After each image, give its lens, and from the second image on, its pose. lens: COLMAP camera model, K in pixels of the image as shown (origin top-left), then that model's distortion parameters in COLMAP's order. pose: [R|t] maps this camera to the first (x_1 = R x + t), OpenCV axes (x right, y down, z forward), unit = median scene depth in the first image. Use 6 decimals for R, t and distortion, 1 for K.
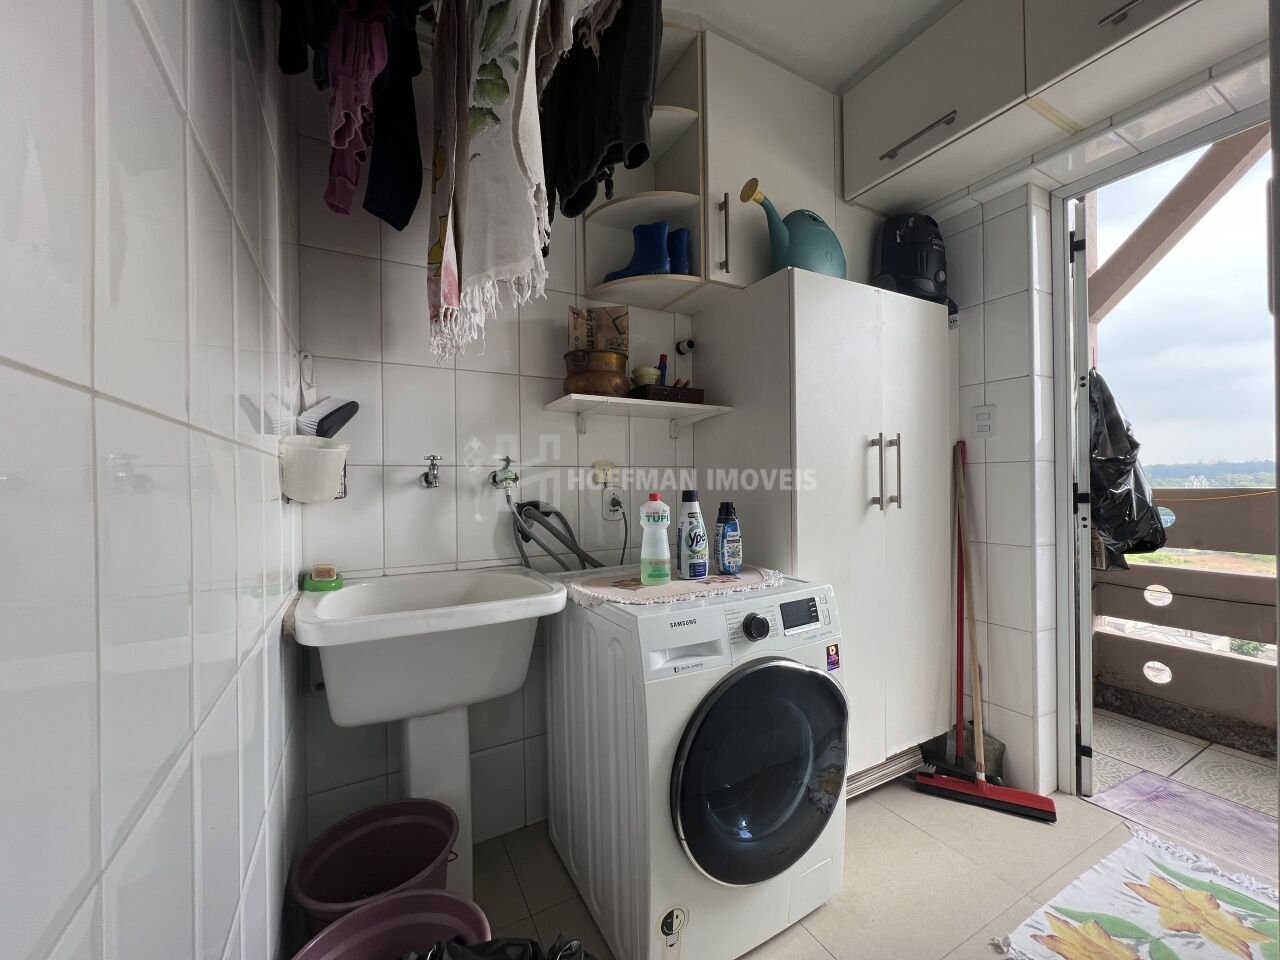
lens RADIAL K [[509.6, 0, 640.0], [0, 509.6, 482.1], [0, 0, 1]] dist [-0.000369, 0.000032]
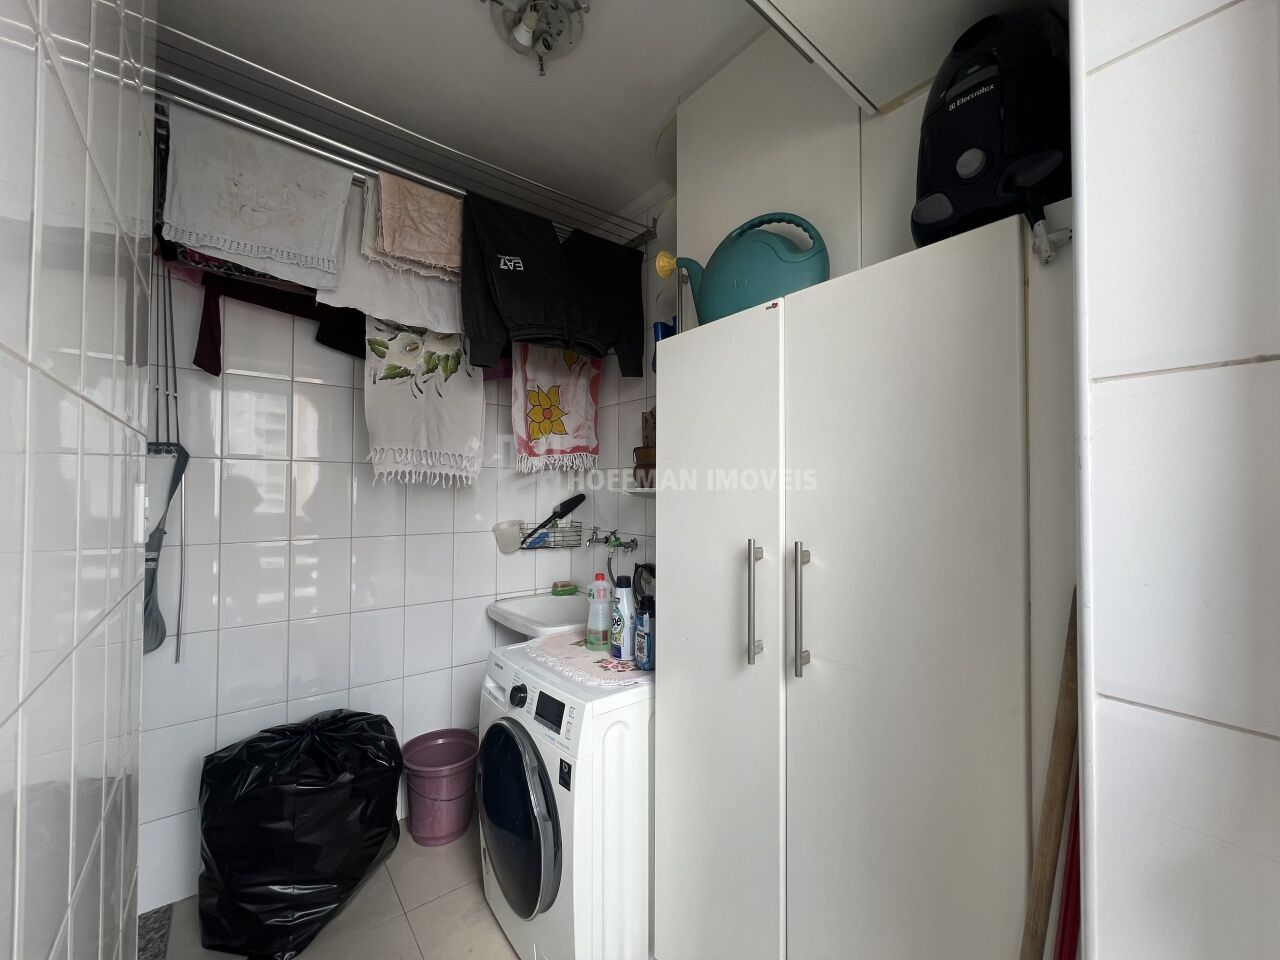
lens RADIAL K [[509.6, 0, 640.0], [0, 509.6, 482.1], [0, 0, 1]] dist [-0.000369, 0.000032]
pose [[0.176243, -0.004288, -0.984337, 1.165242], [-0.005725, 0.999969, -0.005381, -0.178739], [0.984330, 0.006584, 0.176214, 0.826920]]
